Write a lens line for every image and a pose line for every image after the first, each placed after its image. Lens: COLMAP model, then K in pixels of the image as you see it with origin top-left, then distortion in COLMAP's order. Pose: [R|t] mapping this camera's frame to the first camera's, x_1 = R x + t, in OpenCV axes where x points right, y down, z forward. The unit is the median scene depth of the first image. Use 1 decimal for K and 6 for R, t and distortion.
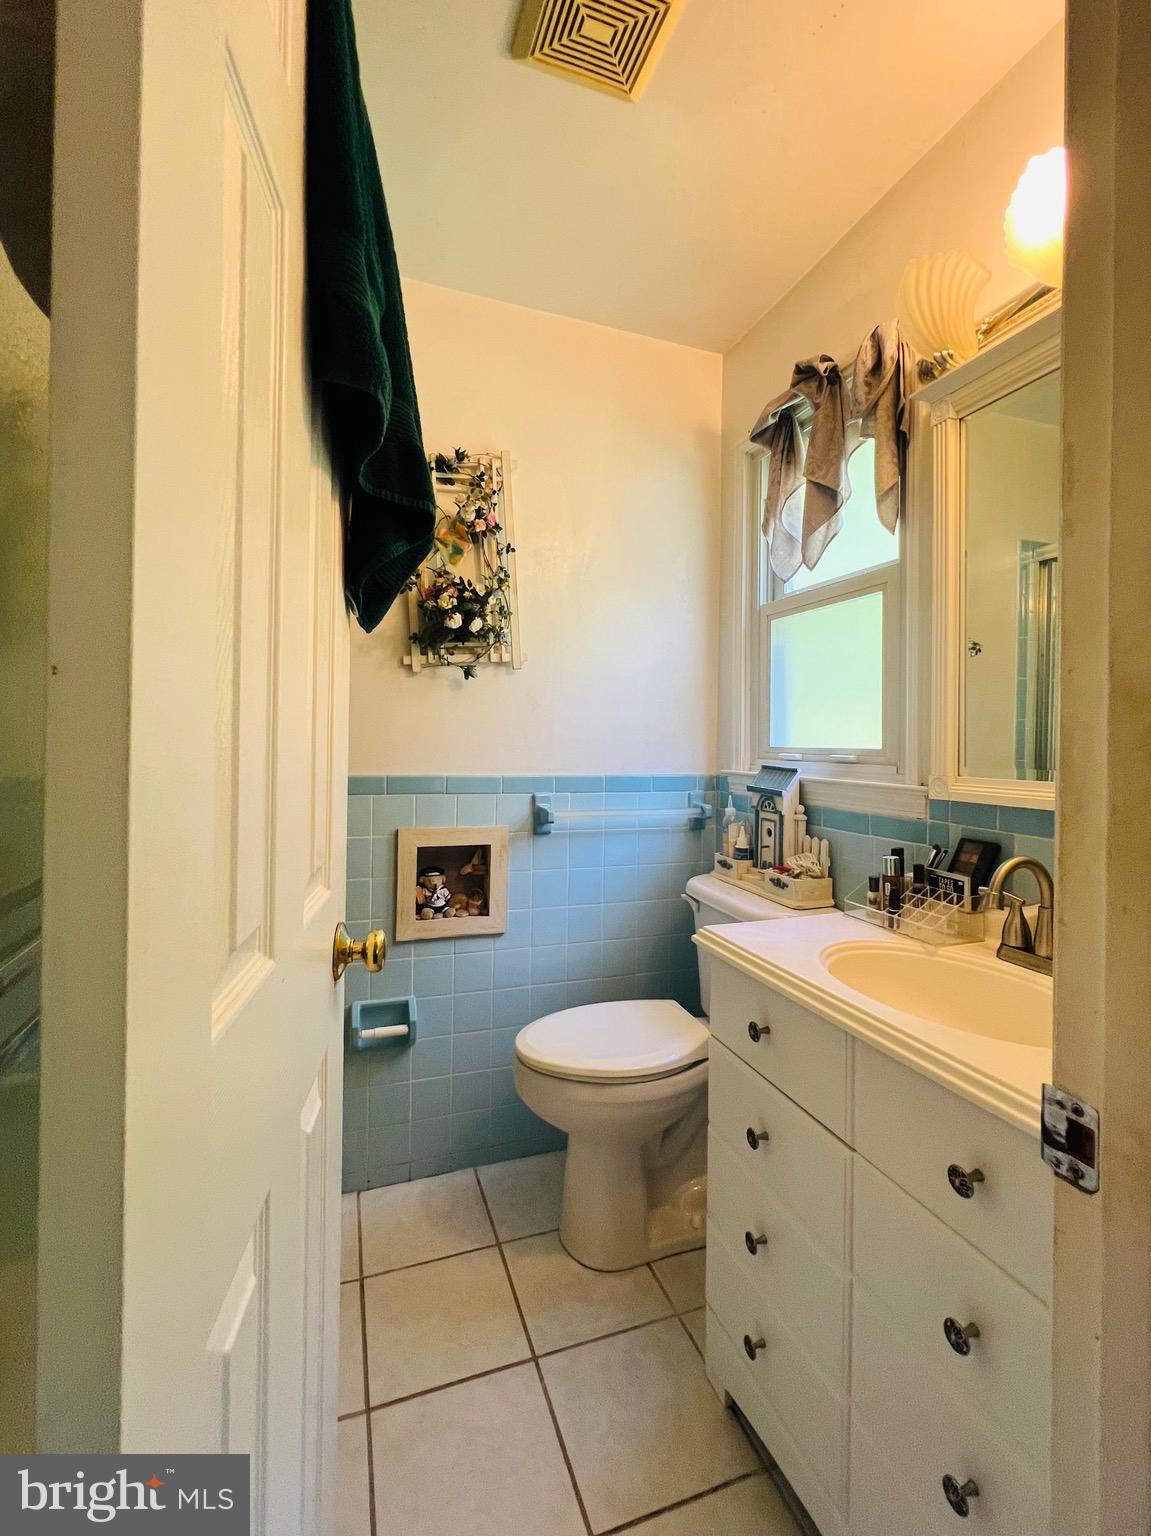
lens RADIAL K [[655.9, 0, 571.0], [0, 655.9, 729.5], [0, 0, 1]] dist [0.000893, -0.000173]
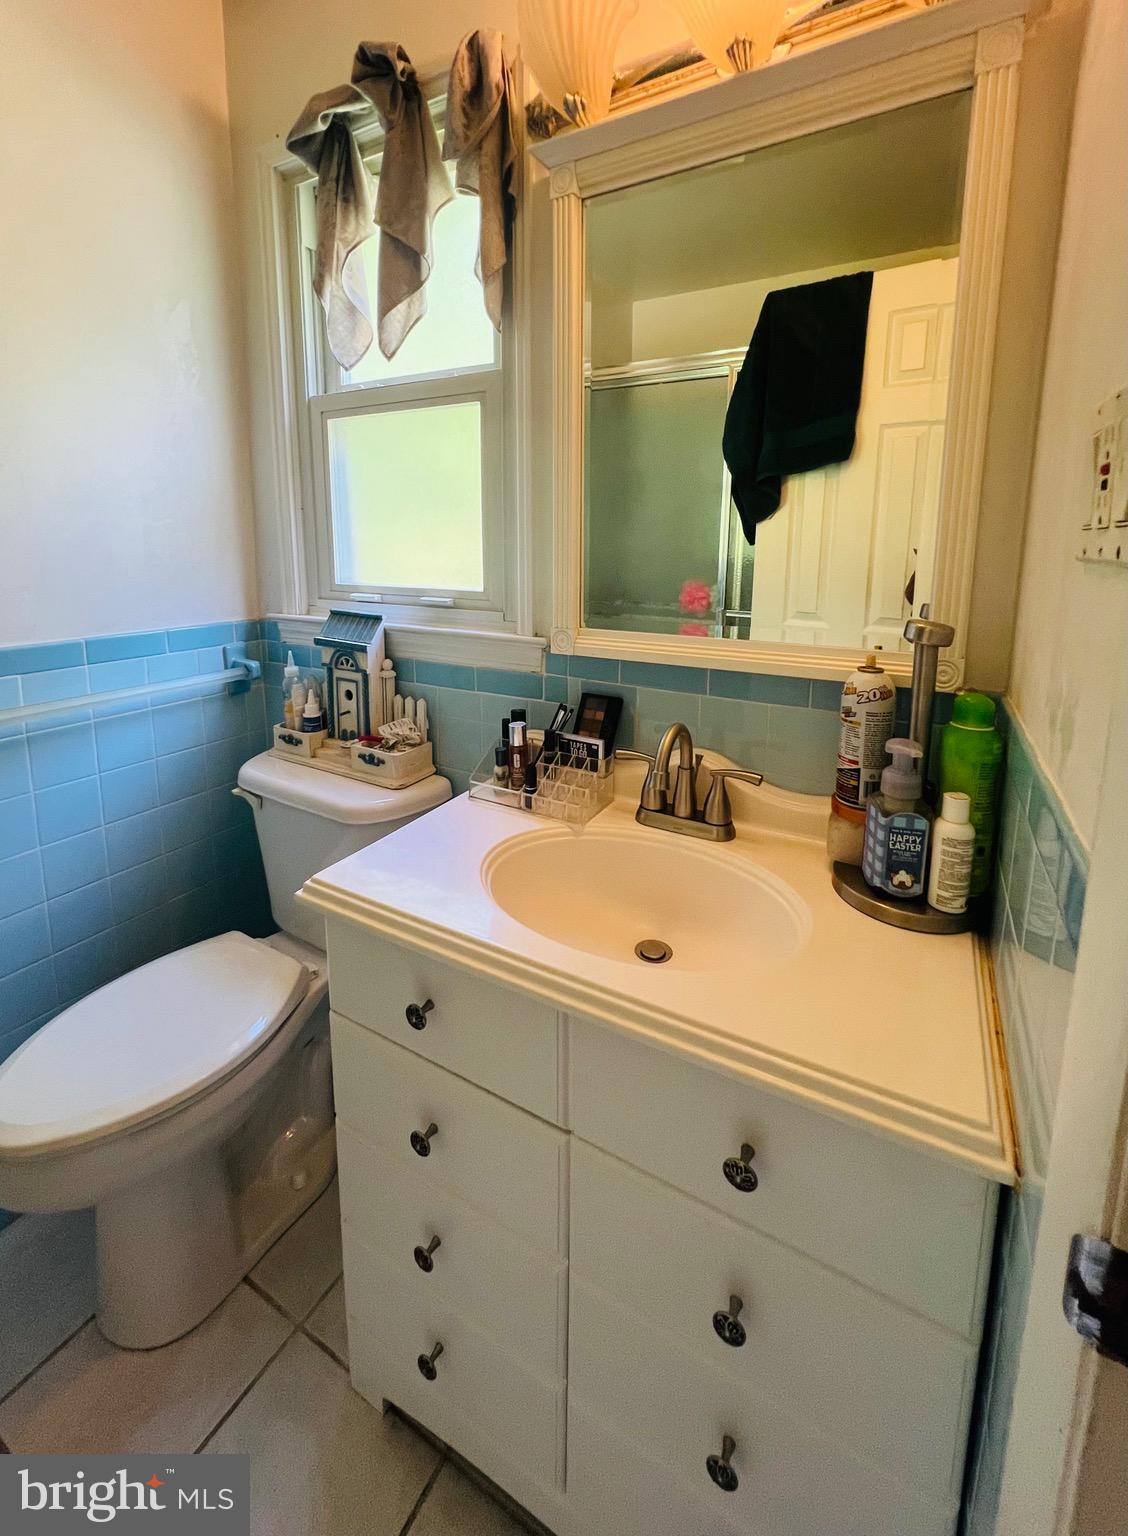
lens RADIAL K [[654.3, 0, 561.2], [0, 654.3, 638.7], [0, 0, 1]] dist [-0.001833, -0.000092]
pose [[0.751694, -0.109310, 0.650391, -0.017871], [-0.002029, 0.985781, 0.168023, -0.050664], [-0.659509, -0.127621, 0.740784, 0.260856]]
